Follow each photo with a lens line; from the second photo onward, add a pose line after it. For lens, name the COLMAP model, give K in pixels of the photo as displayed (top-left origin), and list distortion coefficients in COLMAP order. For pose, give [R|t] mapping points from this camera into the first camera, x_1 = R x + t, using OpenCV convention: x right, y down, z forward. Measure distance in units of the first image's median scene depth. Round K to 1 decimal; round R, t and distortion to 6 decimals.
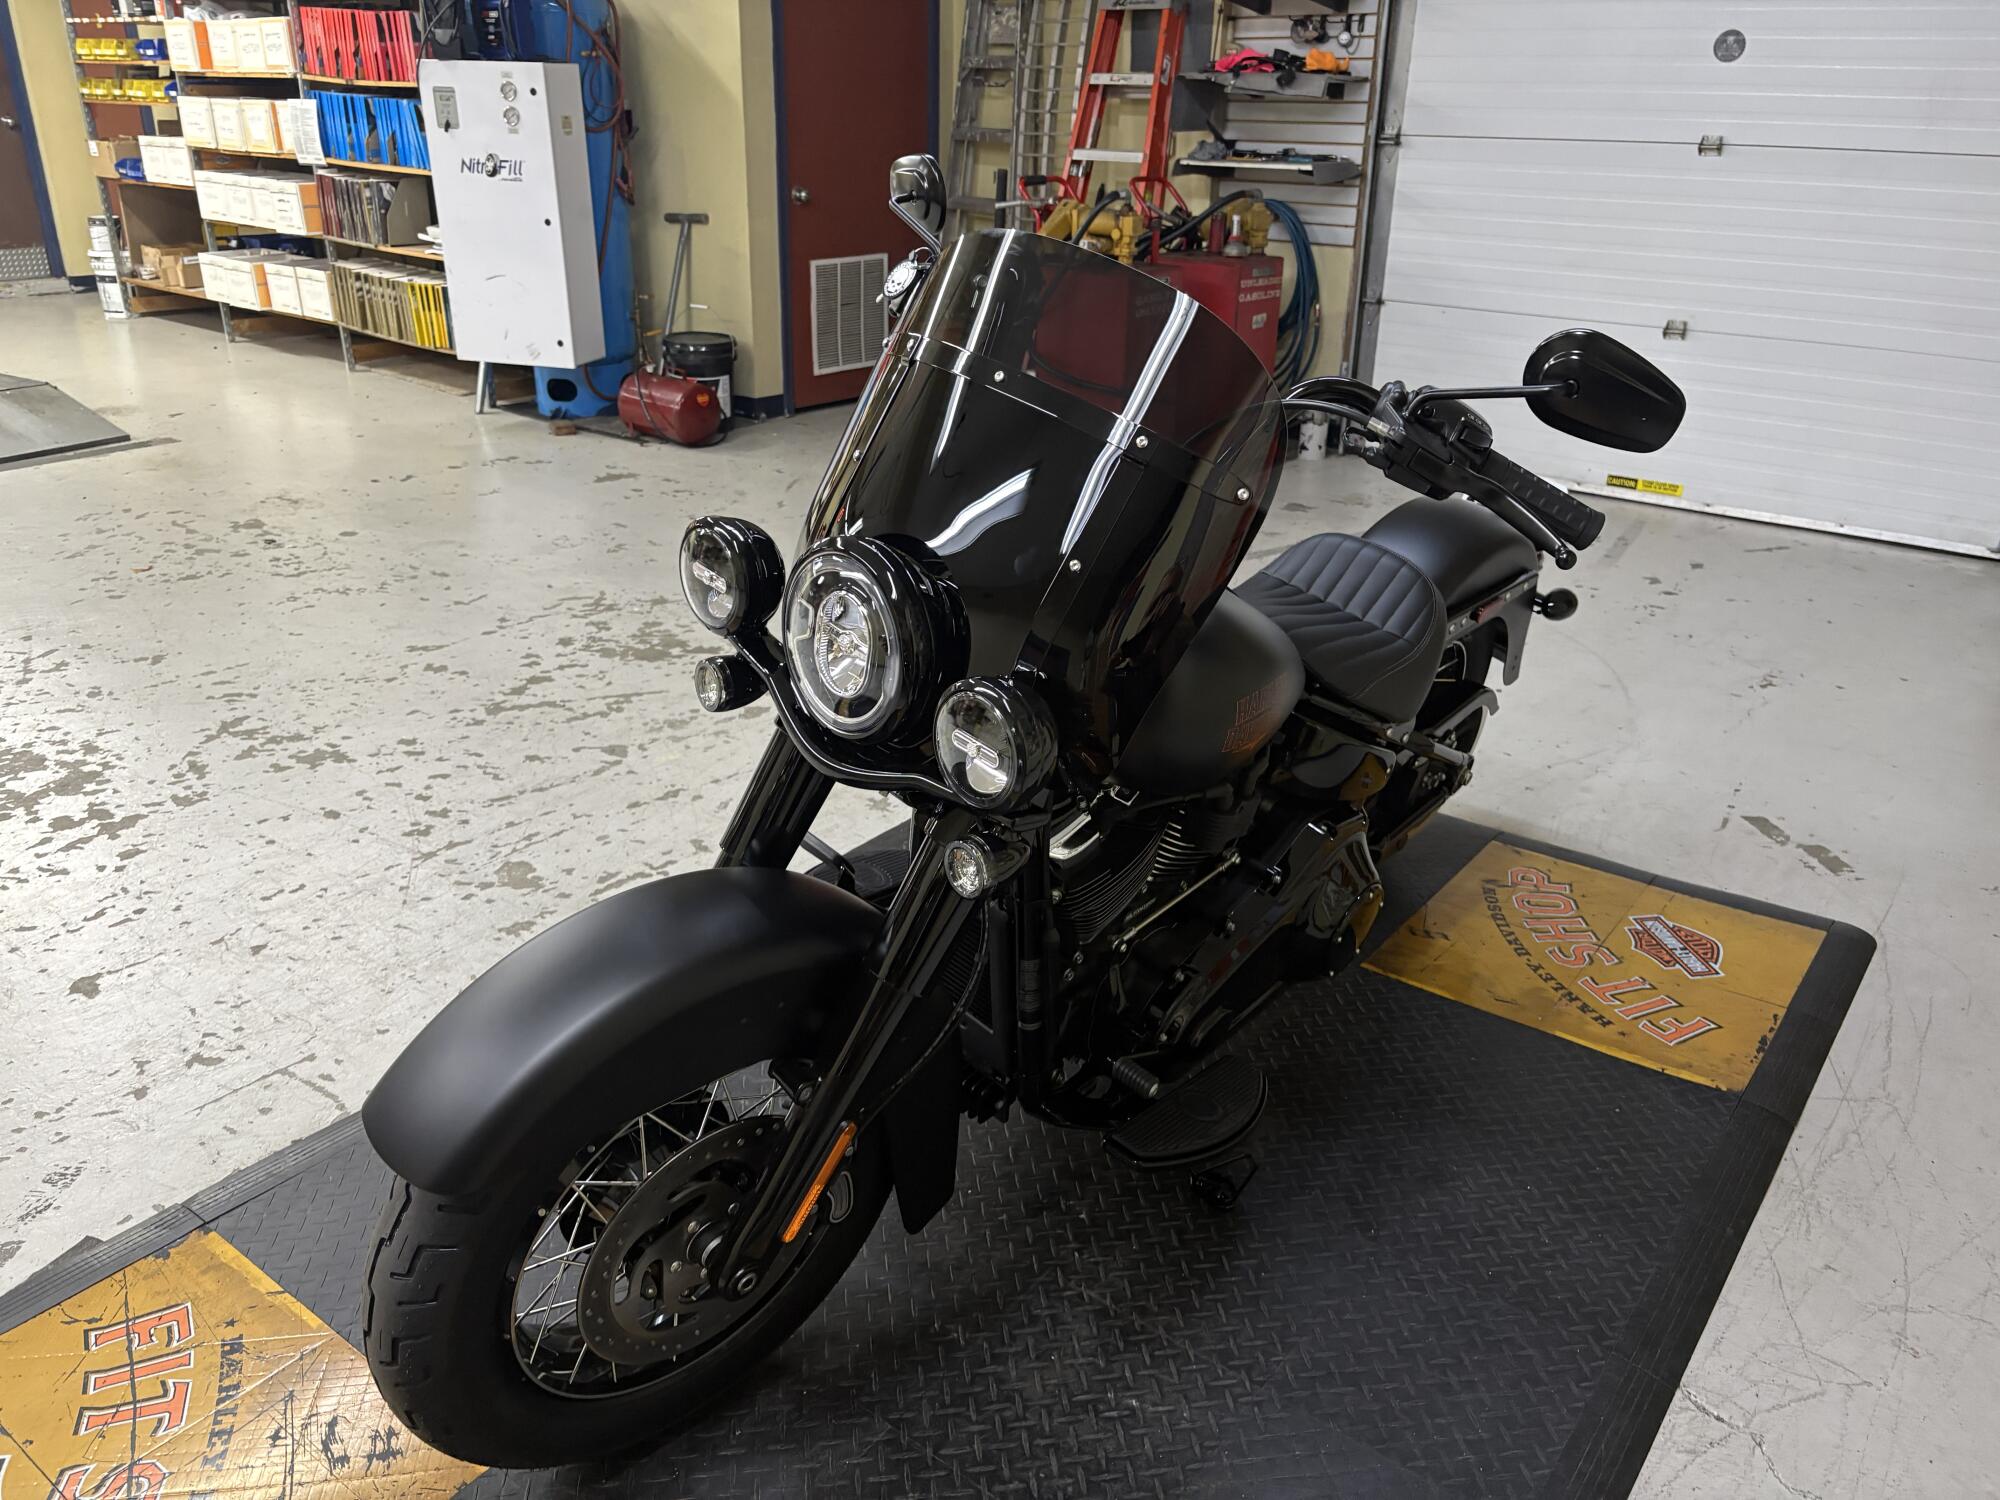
lens RADIAL K [[1501.6, 0, 997.2], [0, 1501.6, 744.8], [0, 0, 1]] dist [-0.004651, 0.011763]
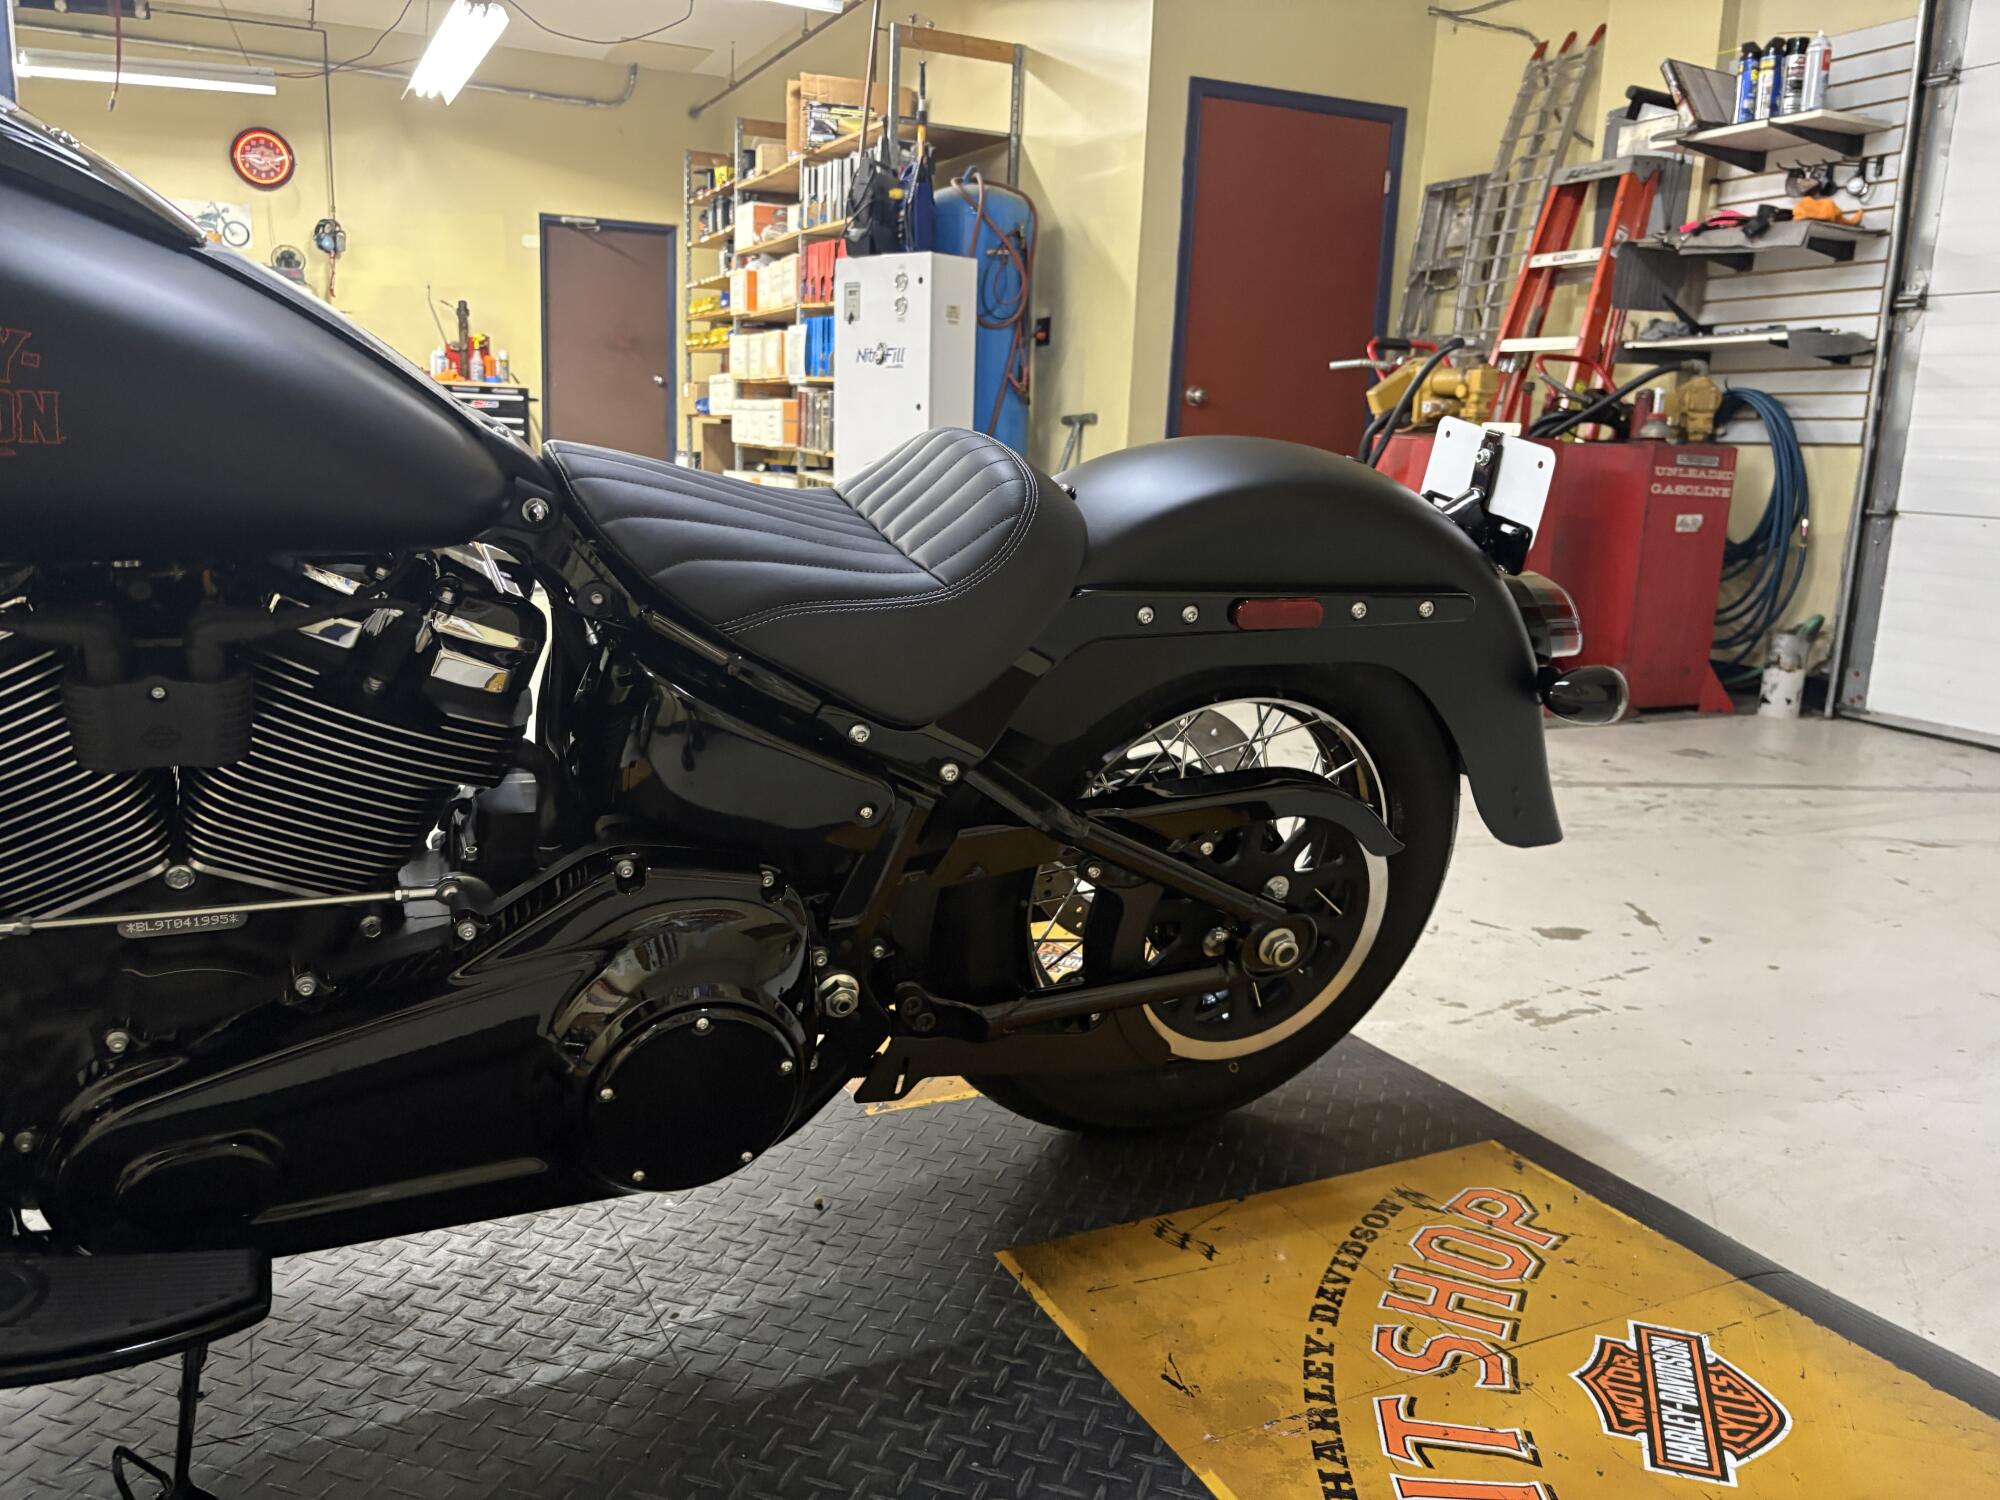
lens RADIAL K [[1512.2, 0, 1000.5], [0, 1512.2, 713.6], [0, 0, 1]] dist [0.037136, -0.052843]
pose [[0.895419, 0.095032, -0.434965, 0.196482], [-0.198465, 0.959718, -0.198880, 0.029996], [0.398543, 0.264406, 0.878210, 0.204195]]
